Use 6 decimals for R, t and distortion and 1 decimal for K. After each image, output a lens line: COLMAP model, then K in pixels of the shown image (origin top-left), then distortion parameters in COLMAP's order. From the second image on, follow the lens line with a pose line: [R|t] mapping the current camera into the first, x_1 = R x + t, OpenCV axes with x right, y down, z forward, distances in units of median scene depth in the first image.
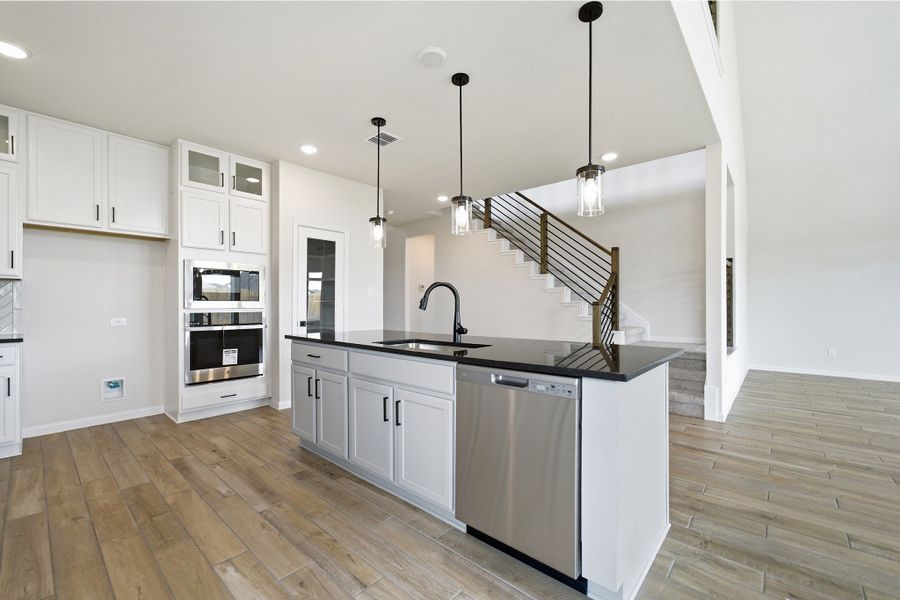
lens RADIAL K [[376.1, 0, 452.3], [0, 376.1, 302.8], [0, 0, 1]] dist [-0.009319, 0.004892]
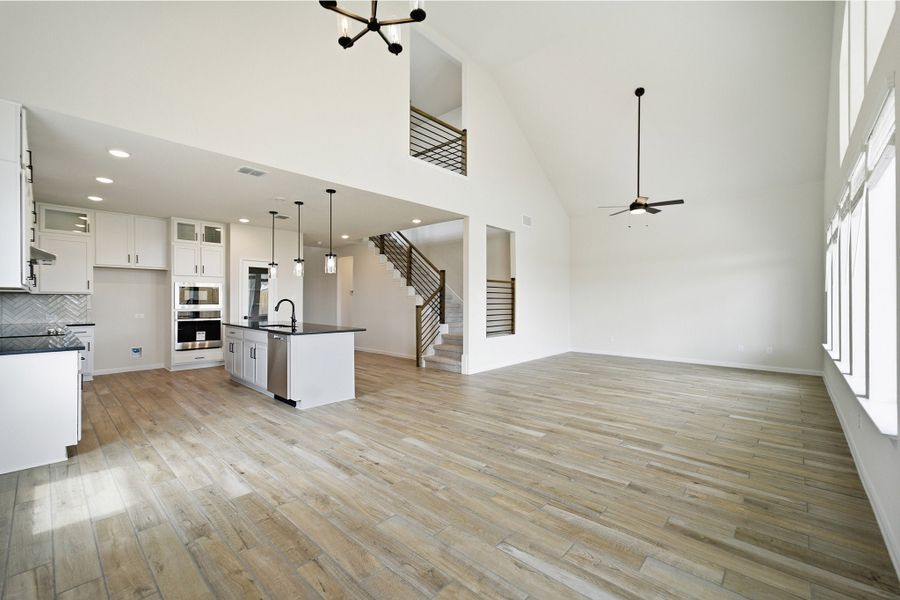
lens RADIAL K [[376.1, 0, 446.1], [0, 376.1, 299.0], [0, 0, 1]] dist [-0.009319, 0.004892]
pose [[0.999634, 0.005819, -0.026424, 0.637825], [-0.005843, 0.999983, -0.000825, -0.037614], [0.026419, 0.000979, 0.999650, -0.770537]]
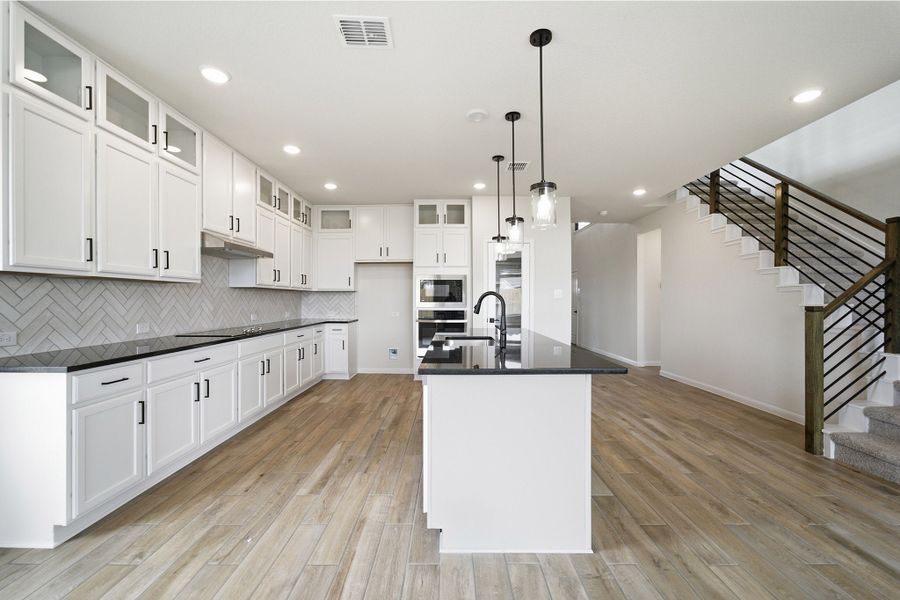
lens RADIAL K [[376.1, 0, 447.5], [0, 376.1, 299.0], [0, 0, 1]] dist [-0.009319, 0.004892]
pose [[0.661682, 0.004043, -0.749774, 0.527567], [-0.003062, 0.999992, 0.002690, -0.021400], [0.749778, 0.000516, 0.661689, 0.053850]]
